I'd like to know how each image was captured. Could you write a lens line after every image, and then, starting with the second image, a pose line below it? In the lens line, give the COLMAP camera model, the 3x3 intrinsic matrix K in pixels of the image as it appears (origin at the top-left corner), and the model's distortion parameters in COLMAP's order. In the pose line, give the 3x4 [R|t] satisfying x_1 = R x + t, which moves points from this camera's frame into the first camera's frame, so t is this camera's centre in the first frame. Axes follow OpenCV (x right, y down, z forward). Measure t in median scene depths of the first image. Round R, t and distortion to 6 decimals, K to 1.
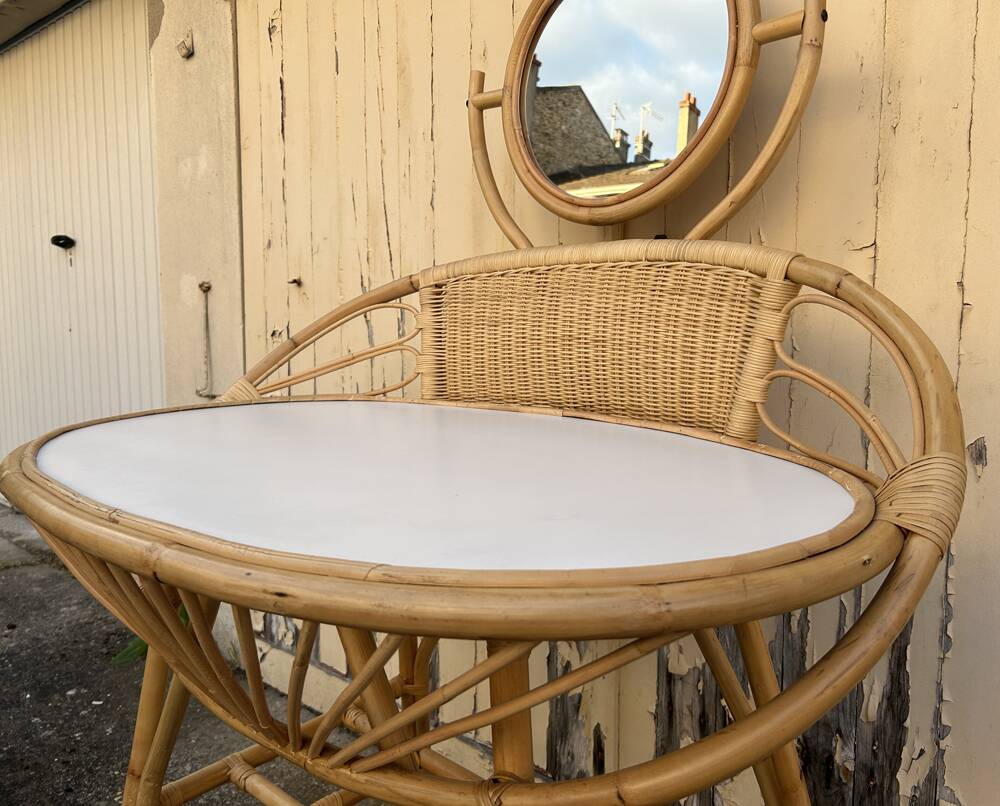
lens RADIAL K [[812.9, 0, 541.5], [0, 812.9, 400.6], [0, 0, 1]] dist [0.046454, -0.057353]
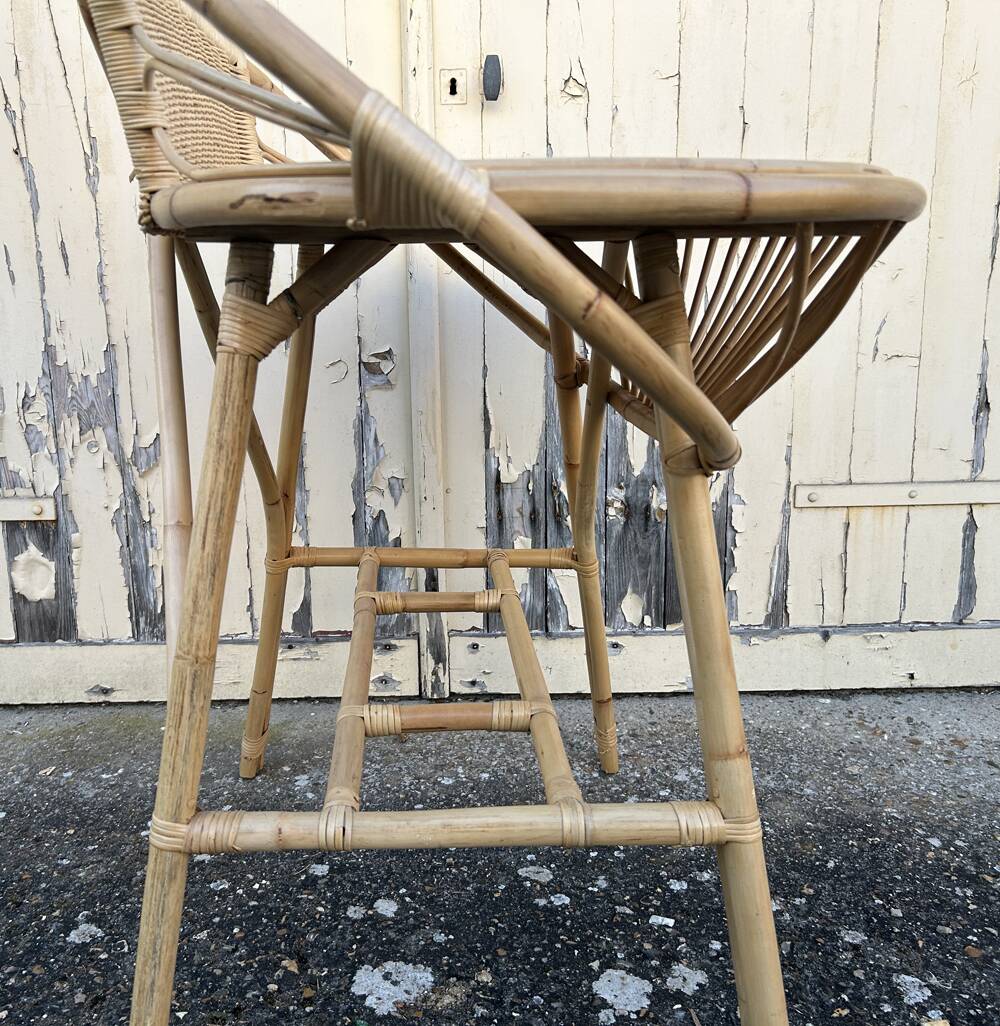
lens RADIAL K [[1029.2, 0, 424.5], [0, 1029.2, 511.9], [0, 0, 1]] dist [0.089697, -0.155929]
pose [[0.757621, -0.161012, 0.632523, -0.874403], [0.092053, 0.985767, 0.140674, 0.181977], [-0.646170, -0.048352, 0.761660, 0.013245]]
